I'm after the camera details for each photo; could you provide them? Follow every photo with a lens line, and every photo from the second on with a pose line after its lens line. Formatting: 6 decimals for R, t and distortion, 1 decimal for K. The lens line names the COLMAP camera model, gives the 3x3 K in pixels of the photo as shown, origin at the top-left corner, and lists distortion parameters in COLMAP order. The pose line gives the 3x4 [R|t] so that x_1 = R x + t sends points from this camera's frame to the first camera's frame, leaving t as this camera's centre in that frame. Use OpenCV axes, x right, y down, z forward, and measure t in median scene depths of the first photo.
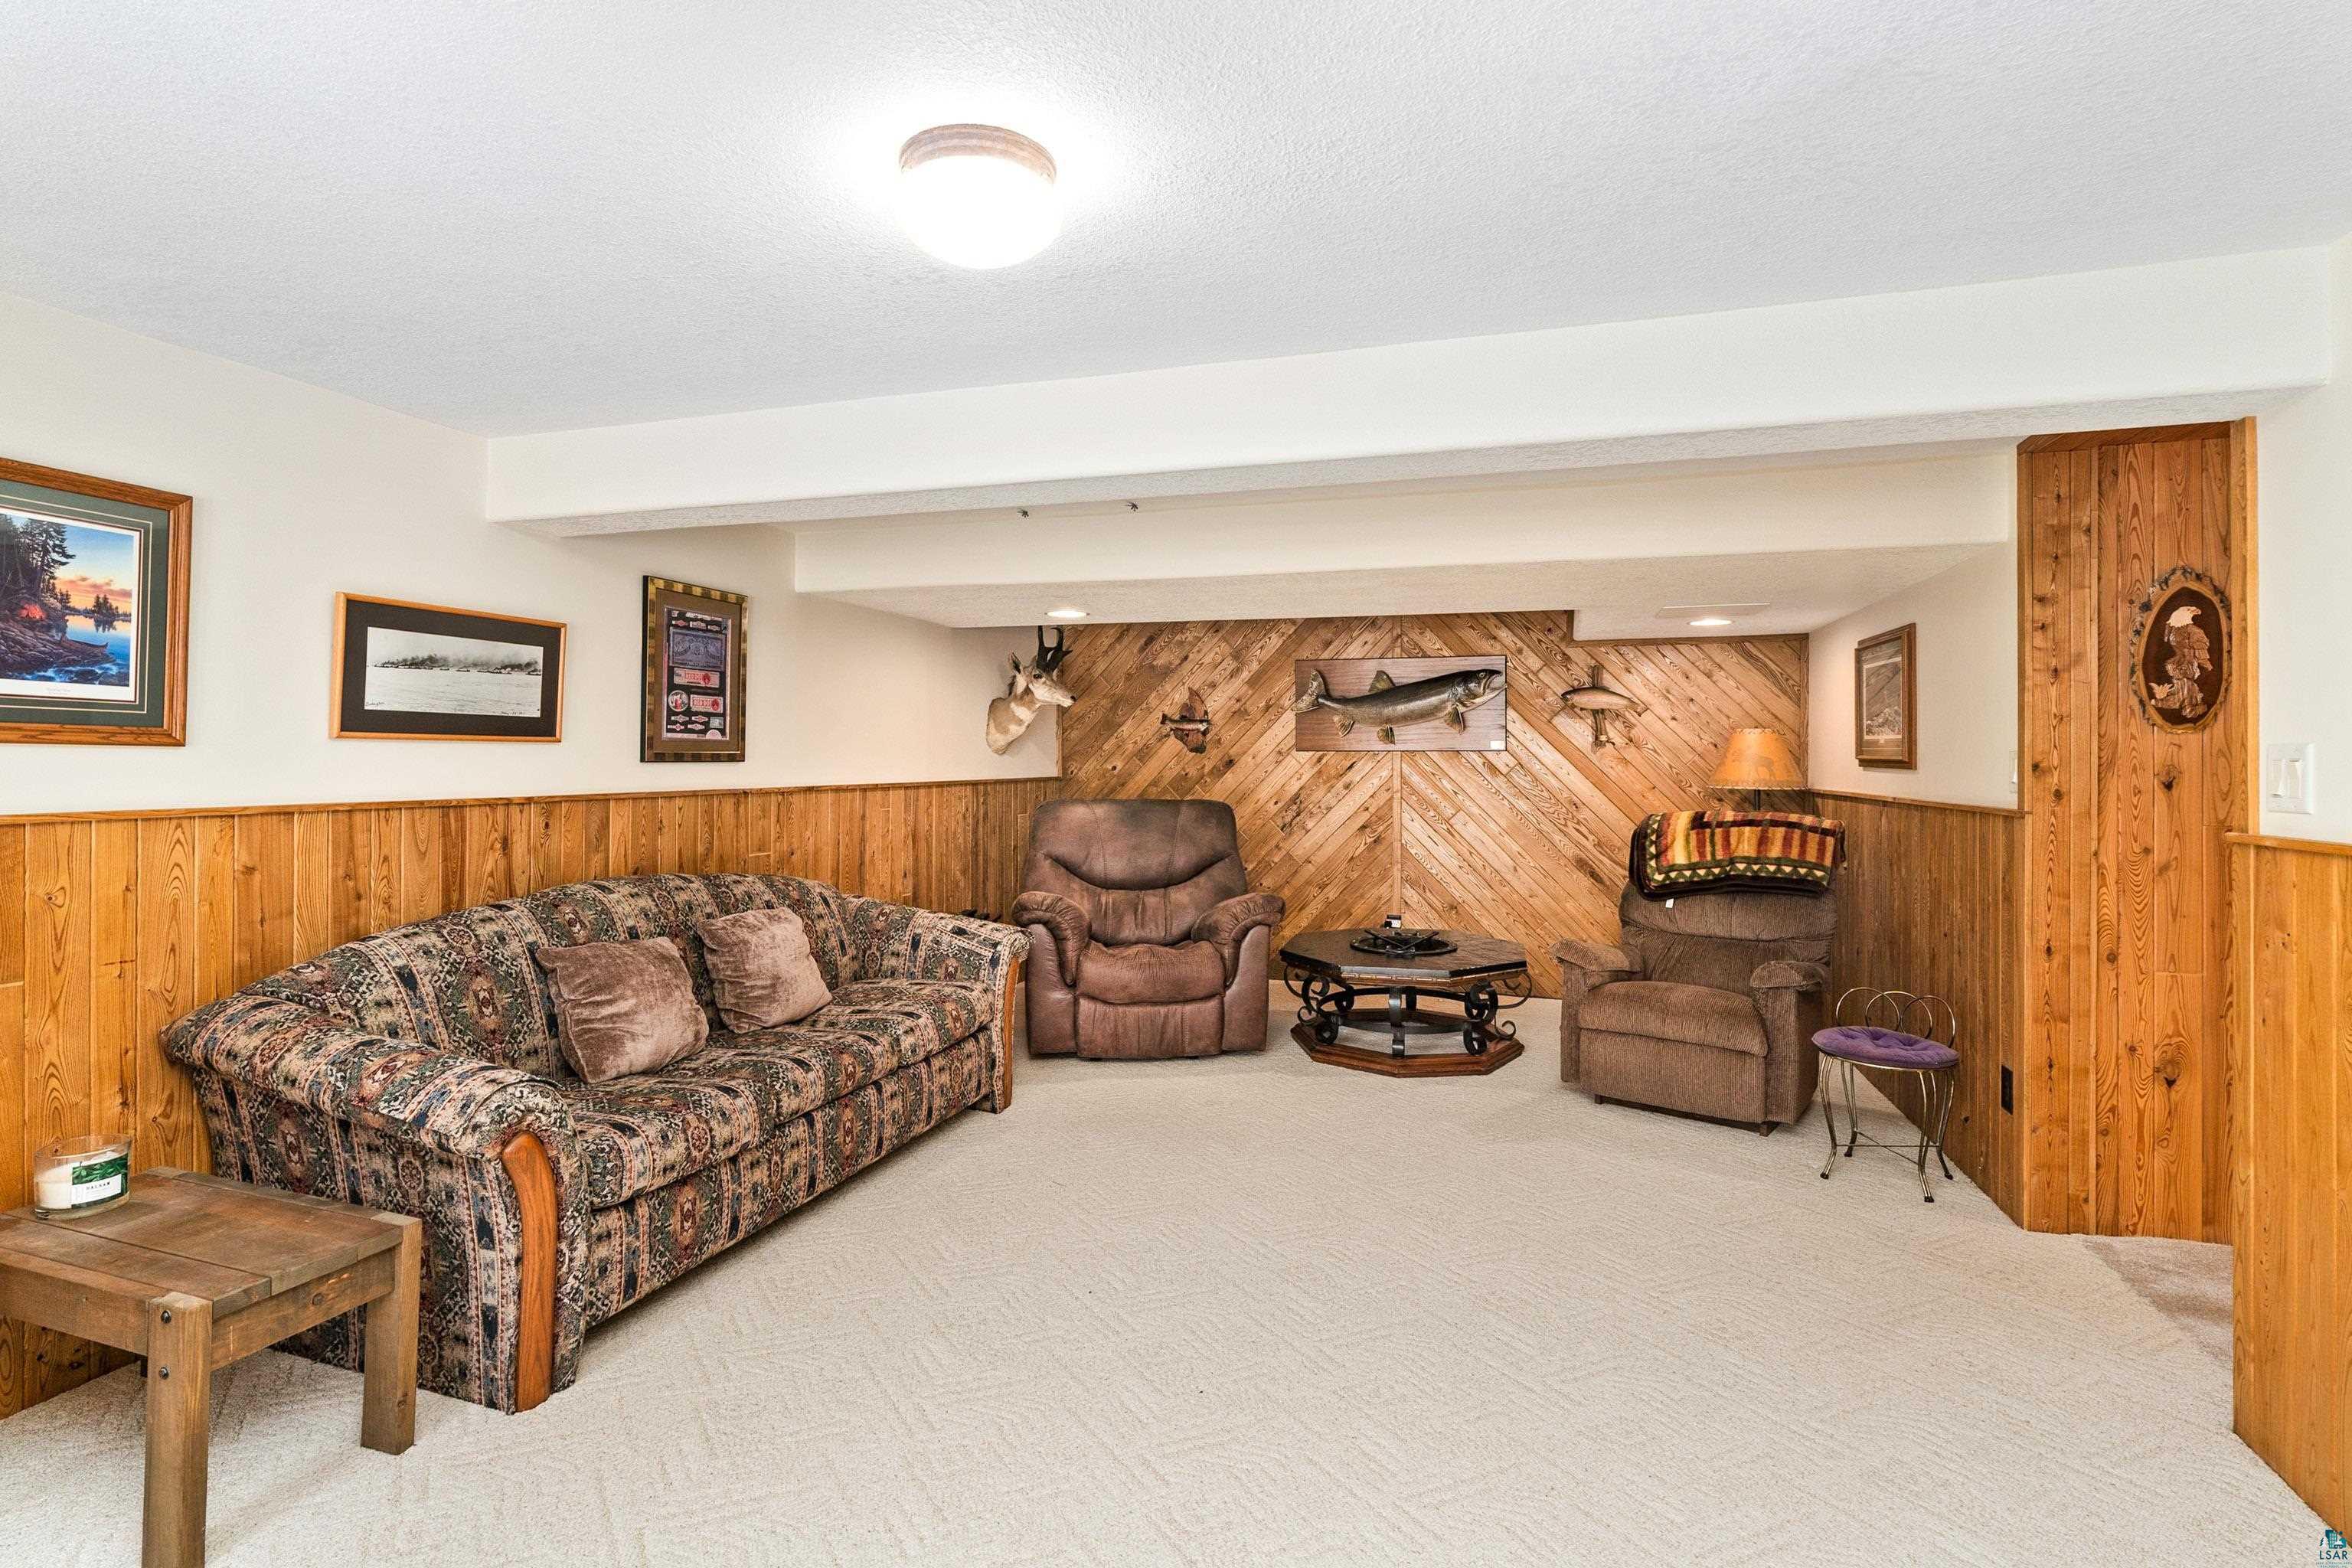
lens RADIAL K [[1118.1, 0, 1180.0], [0, 1118.1, 736.5], [0, 0, 1]] dist [-0.003743, -0.000213]
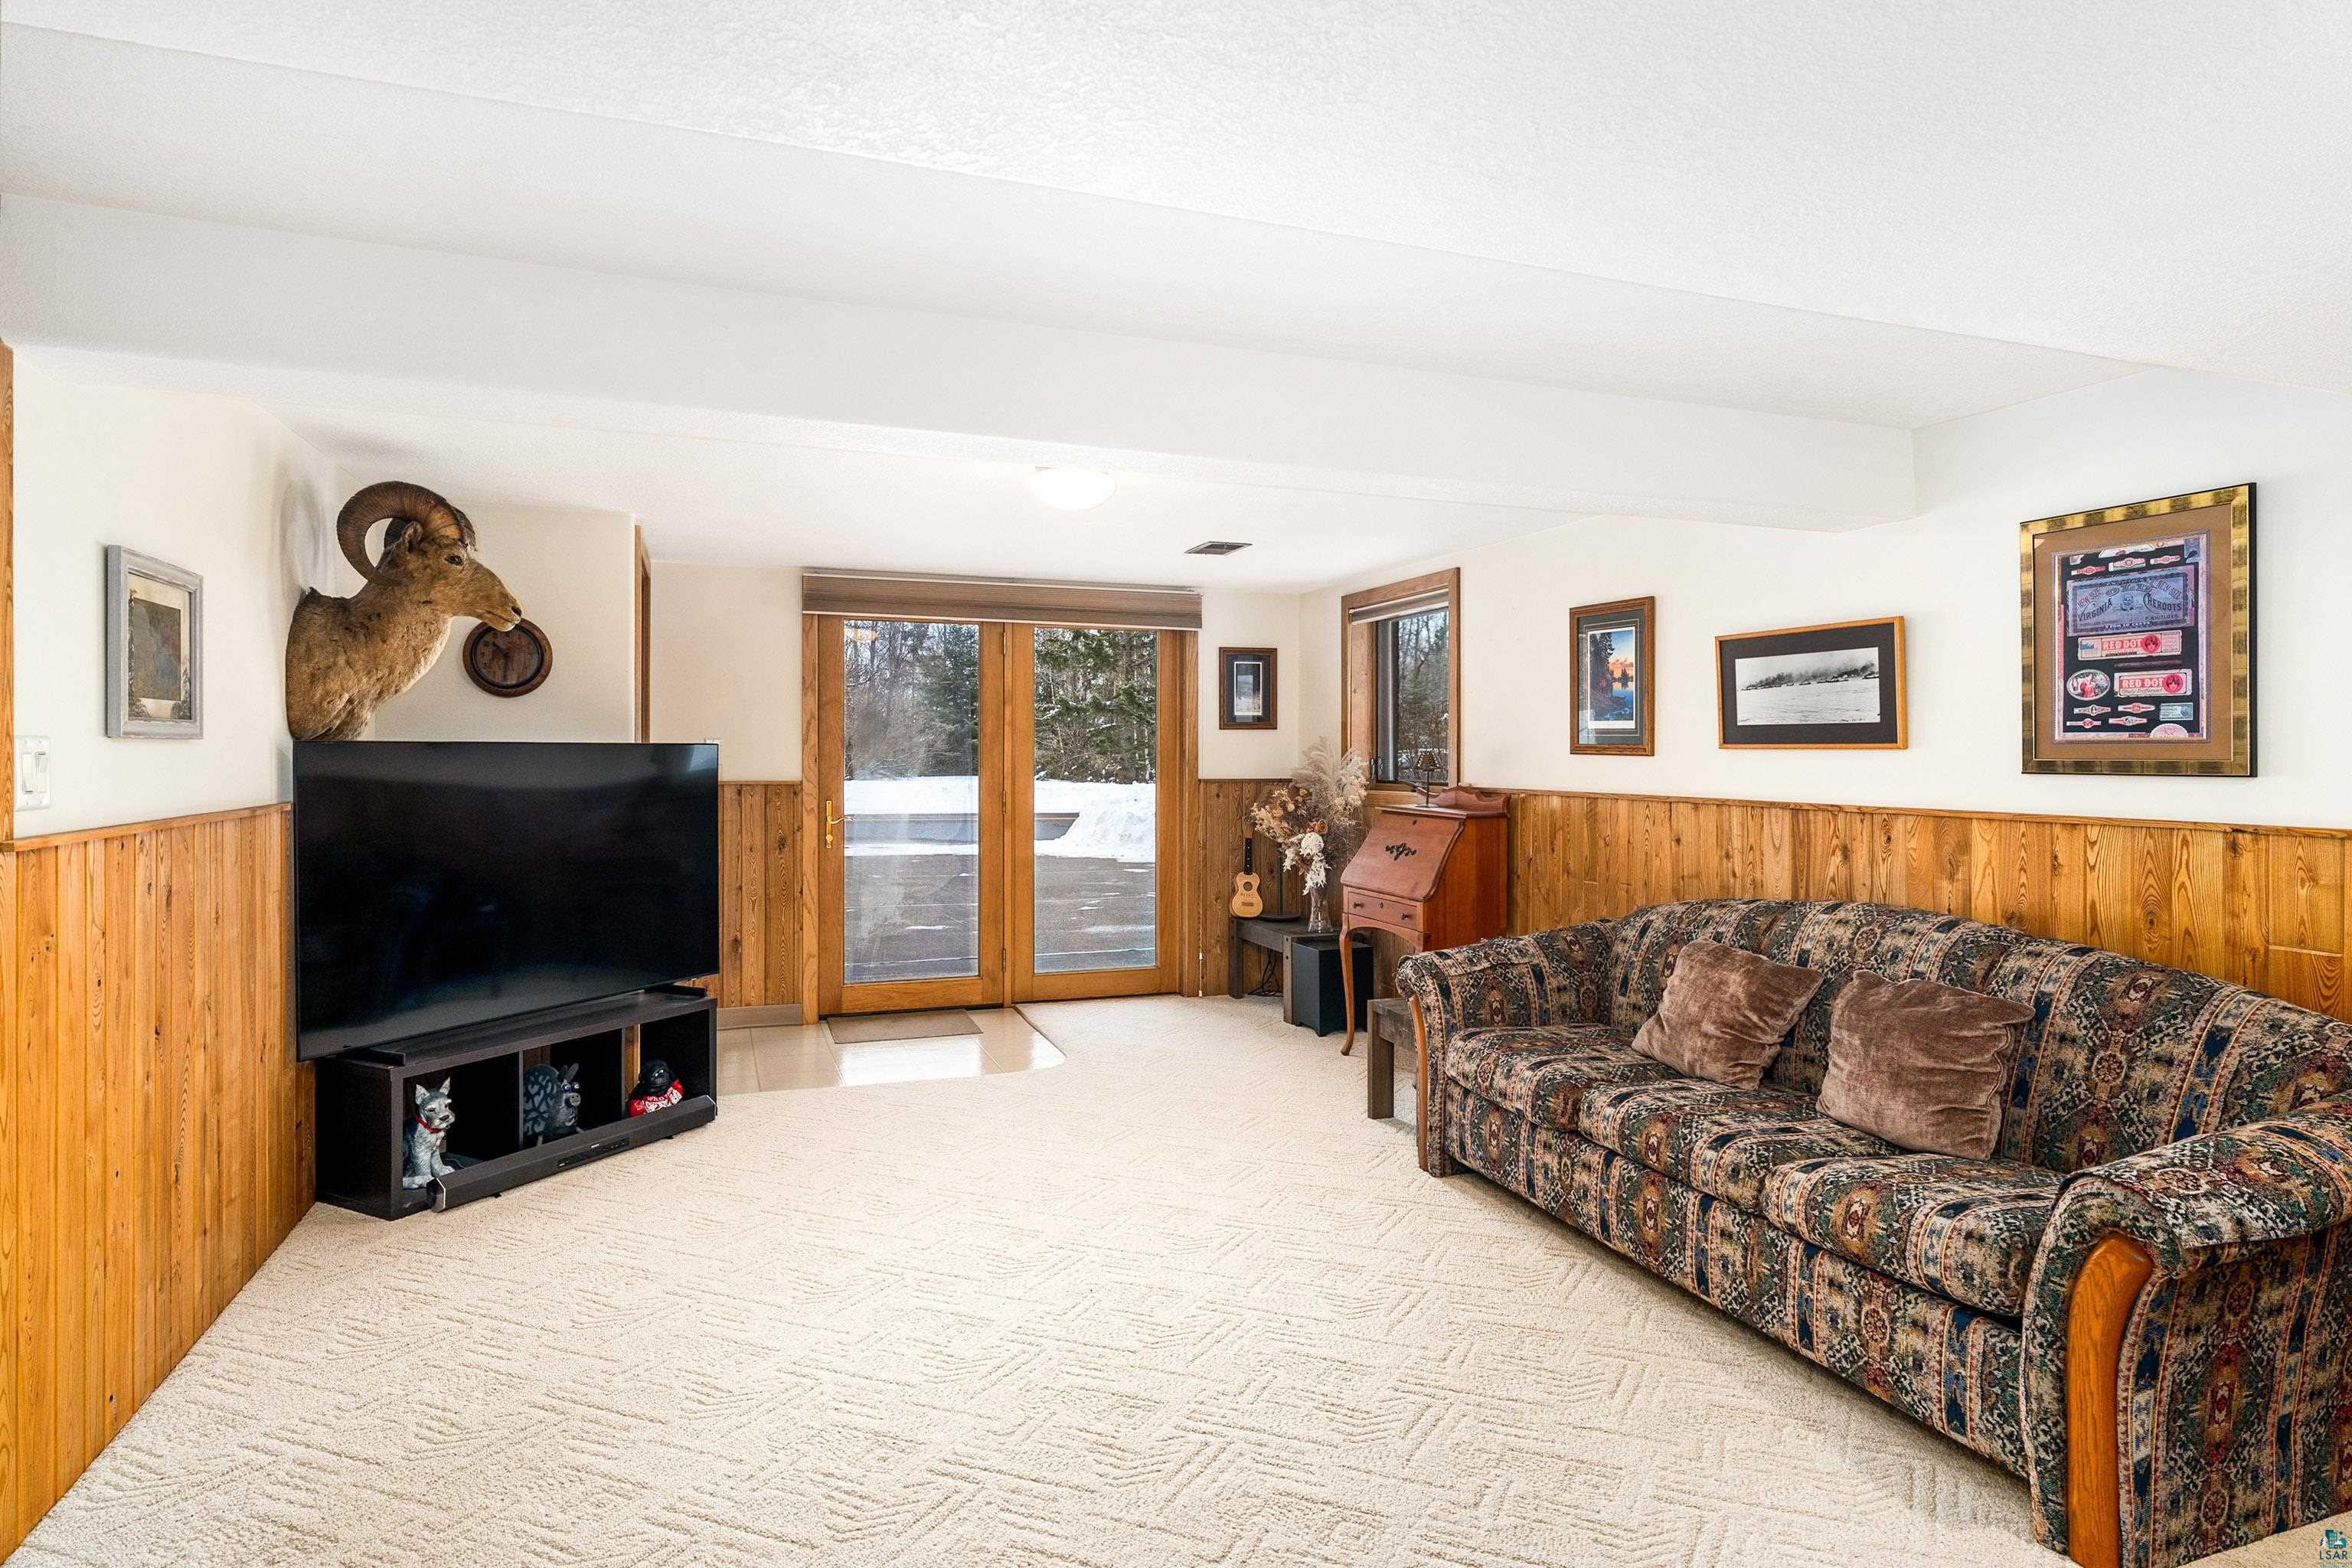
lens RADIAL K [[1303.6, 0, 1181.9], [0, 1303.6, 754.2], [0, 0, 1]] dist [-0.003045, -0.001011]
pose [[-0.788471, -0.010460, -0.614983, 0.541232], [0.000529, 0.999843, -0.017685, 0.027599], [0.615072, -0.014270, -0.788342, 1.460454]]
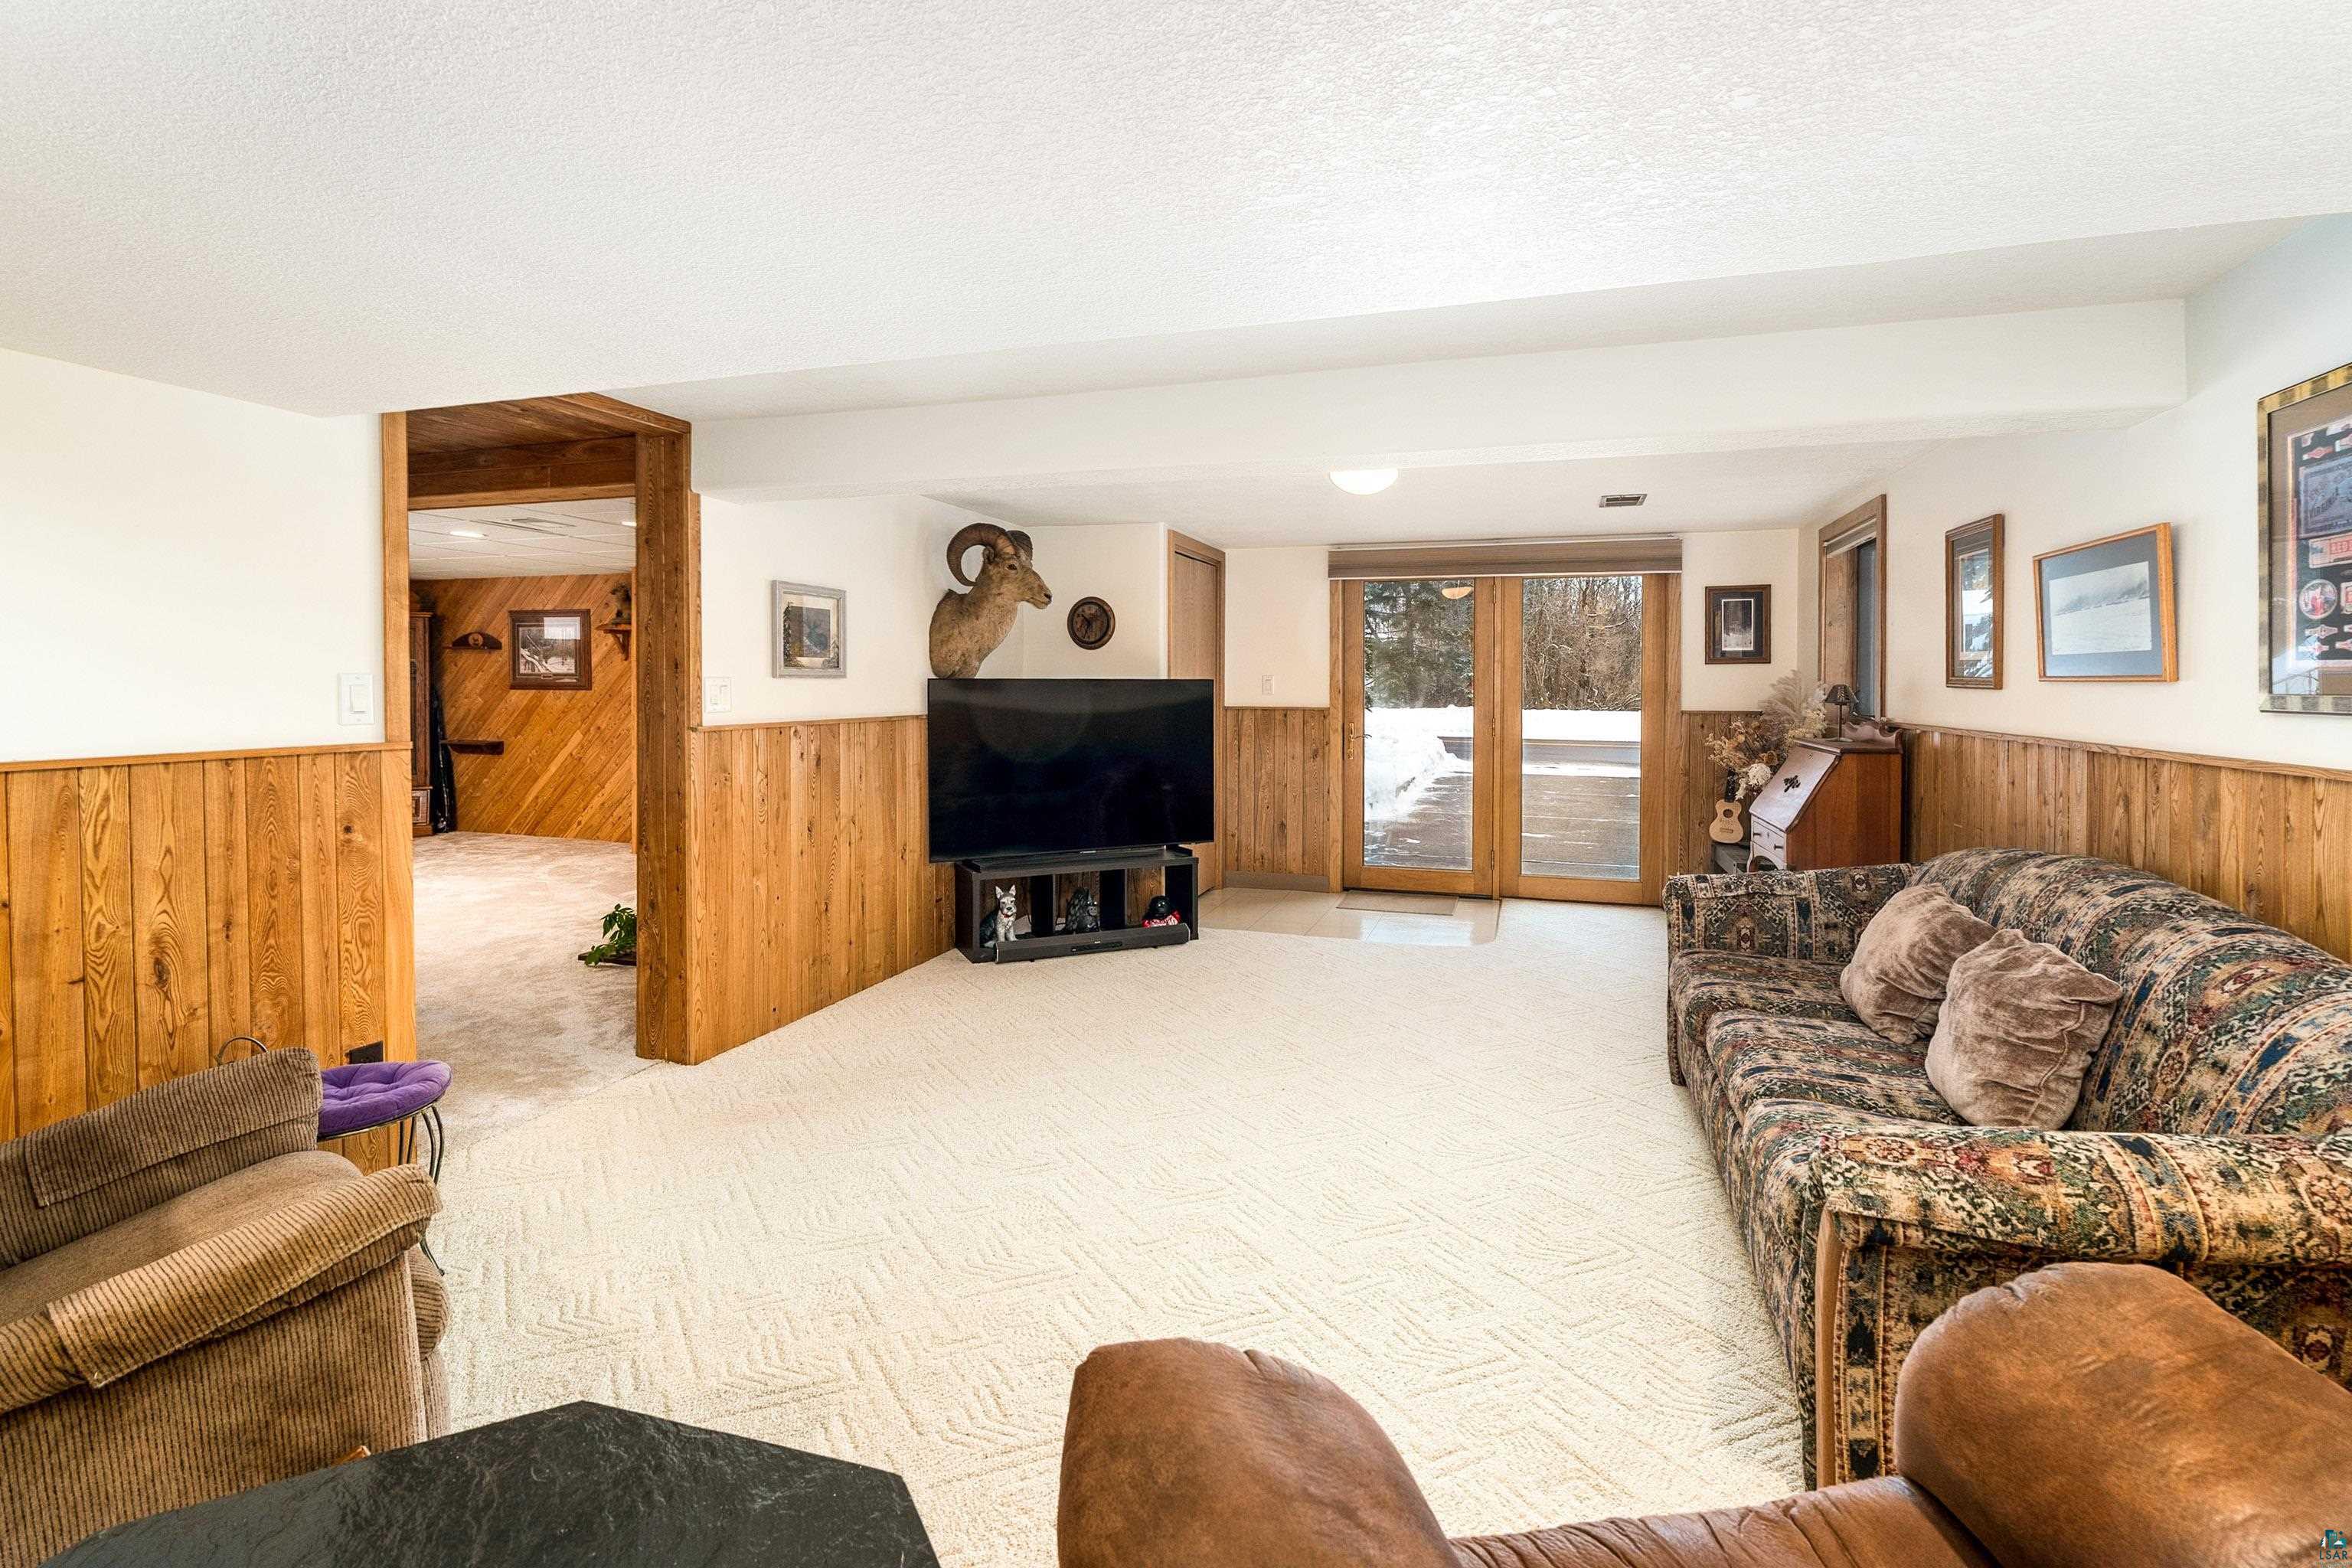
lens RADIAL K [[1115.4, 0, 1173.3], [0, 1115.4, 702.6], [0, 0, 1]] dist [-0.001235, 0.000052]
pose [[-0.999804, -0.011786, 0.015935, 0.100222], [-0.011790, 0.999930, -0.000200, 0.027330], [-0.015932, -0.000388, -0.999873, 1.750827]]
